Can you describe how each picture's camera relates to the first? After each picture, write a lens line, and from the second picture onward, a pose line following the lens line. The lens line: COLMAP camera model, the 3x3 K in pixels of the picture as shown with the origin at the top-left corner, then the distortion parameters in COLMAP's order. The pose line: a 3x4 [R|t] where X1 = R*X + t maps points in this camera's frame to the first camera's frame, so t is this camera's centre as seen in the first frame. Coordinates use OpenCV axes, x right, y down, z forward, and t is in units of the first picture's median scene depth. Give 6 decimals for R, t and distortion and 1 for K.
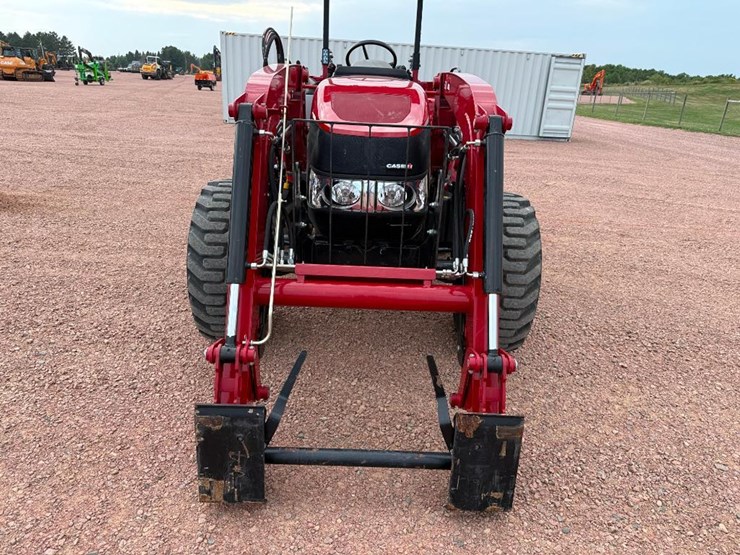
lens RADIAL K [[517.9, 0, 370.5], [0, 517.9, 277.9], [0, 0, 1]] dist [0.064621, -0.082911]
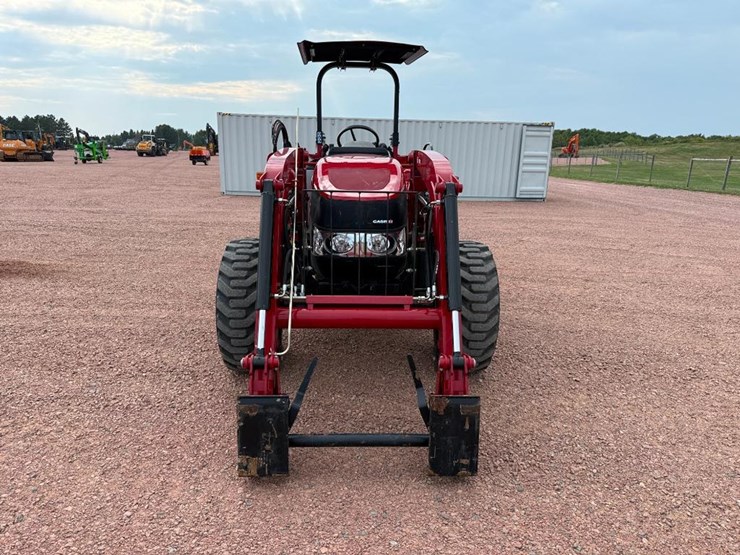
lens RADIAL K [[516.2, 0, 370.1], [0, 516.2, 279.0], [0, 0, 1]] dist [0.099583, -0.153065]
pose [[0.999264, -0.034763, 0.016188, -0.001177], [0.036441, 0.992269, -0.118633, 0.042522], [-0.011939, 0.119136, 0.992806, -0.143760]]
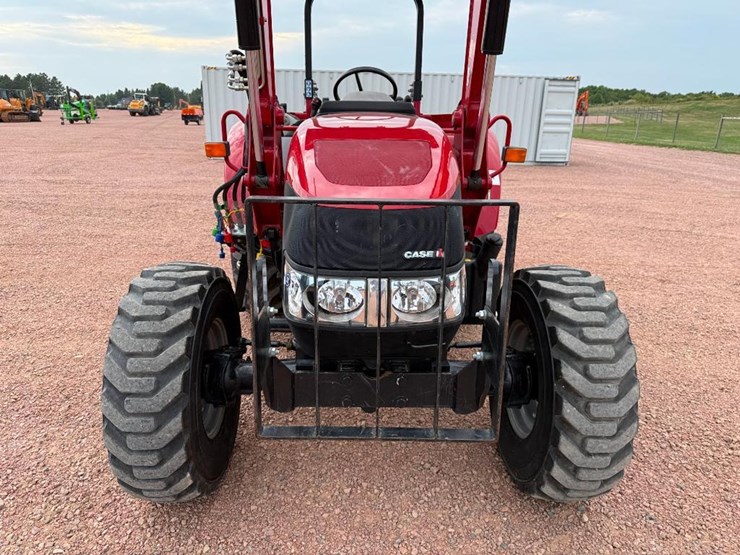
lens RADIAL K [[521.4, 0, 365.2], [0, 521.4, 273.2], [0, 0, 1]] dist [0.060173, -0.089568]
pose [[0.999362, -0.035508, 0.003809, -0.010153], [0.035669, 0.997690, -0.057808, -0.082801], [-0.001748, 0.057907, 0.998320, 0.191578]]
